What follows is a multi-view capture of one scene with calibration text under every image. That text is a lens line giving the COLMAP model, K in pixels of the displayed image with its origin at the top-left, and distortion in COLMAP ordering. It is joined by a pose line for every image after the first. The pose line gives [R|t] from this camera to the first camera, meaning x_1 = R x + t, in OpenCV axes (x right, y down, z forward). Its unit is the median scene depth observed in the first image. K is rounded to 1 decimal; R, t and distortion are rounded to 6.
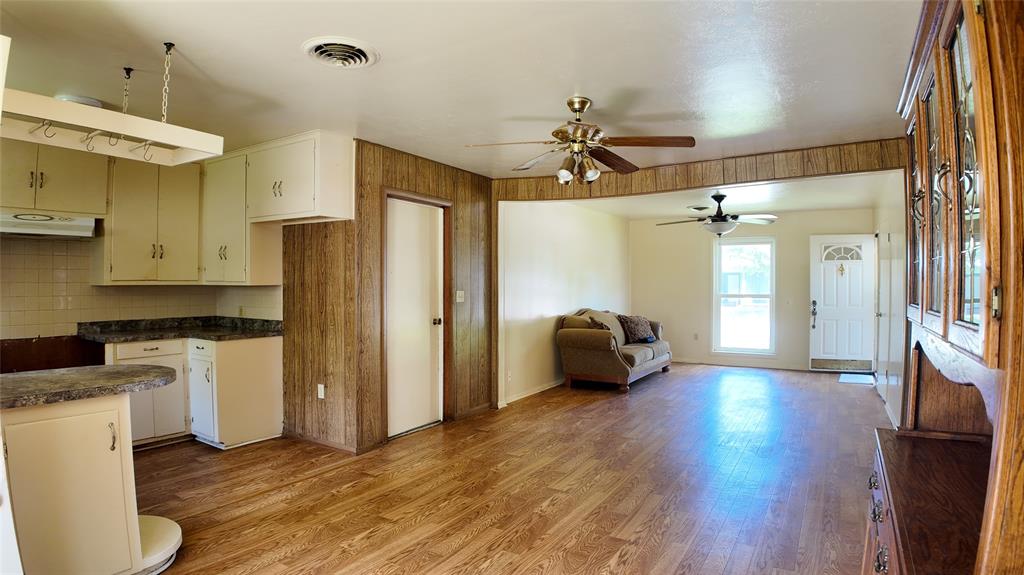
lens RADIAL K [[540.2, 0, 512.0], [0, 540.2, 287.5], [0, 0, 1]] dist [-0.002348, -0.000173]
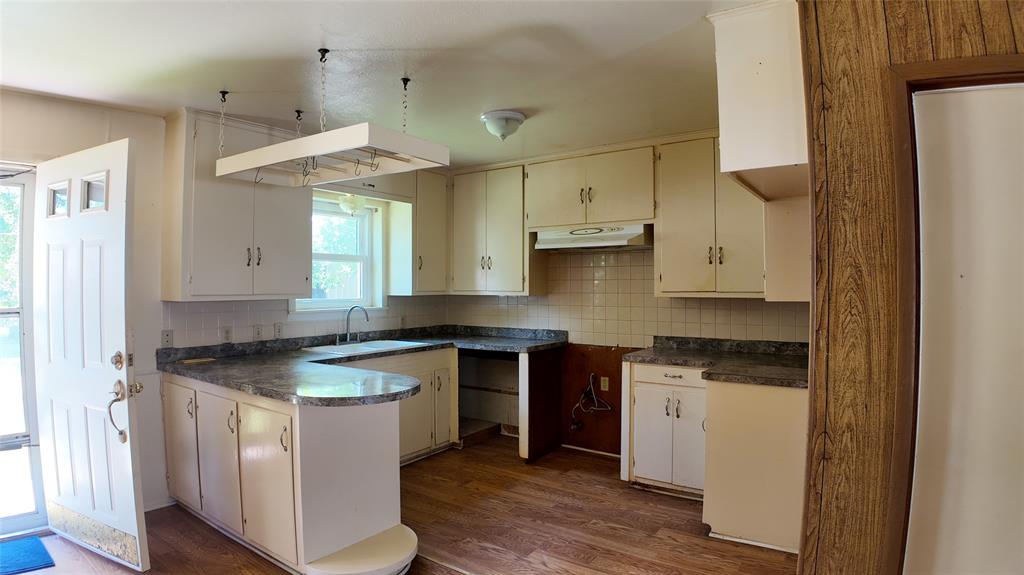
lens RADIAL K [[556.2, 0, 512.0], [0, 556.2, 287.5], [0, 0, 1]] dist [-0.111496, 0.000088]
pose [[-0.036388, 0.002929, -0.999333, 0.168495], [-0.011517, 0.999928, 0.003350, -0.019919], [0.999271, 0.011631, -0.036352, 0.770860]]
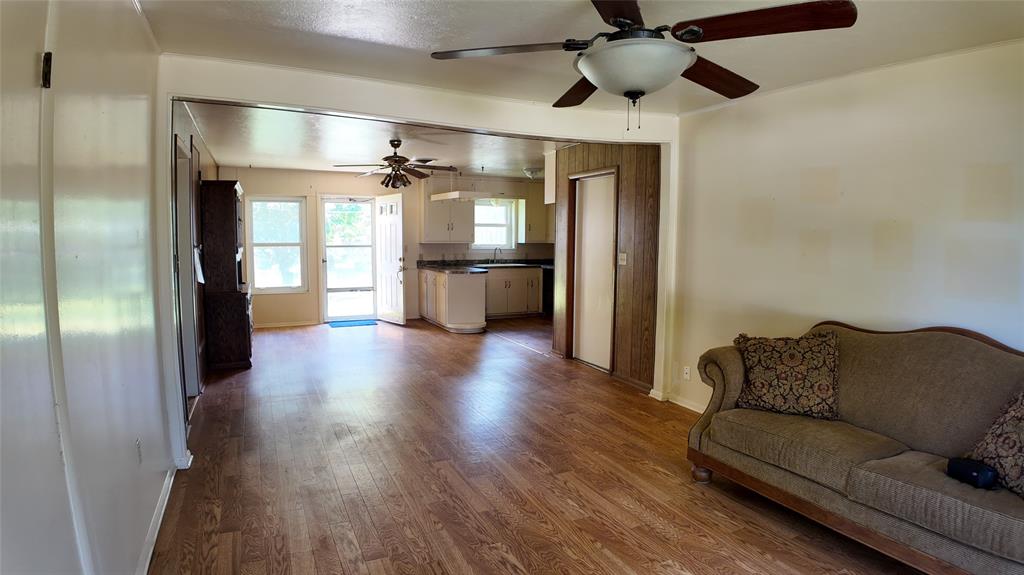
lens RADIAL K [[540.2, 0, 512.0], [0, 540.2, 287.5], [0, 0, 1]] dist [-0.002348, -0.000173]
pose [[-0.518801, 0.069502, -0.852065, 1.067292], [-0.021088, 0.995346, 0.094030, -0.025335], [0.854635, 0.066751, -0.514921, 1.666775]]
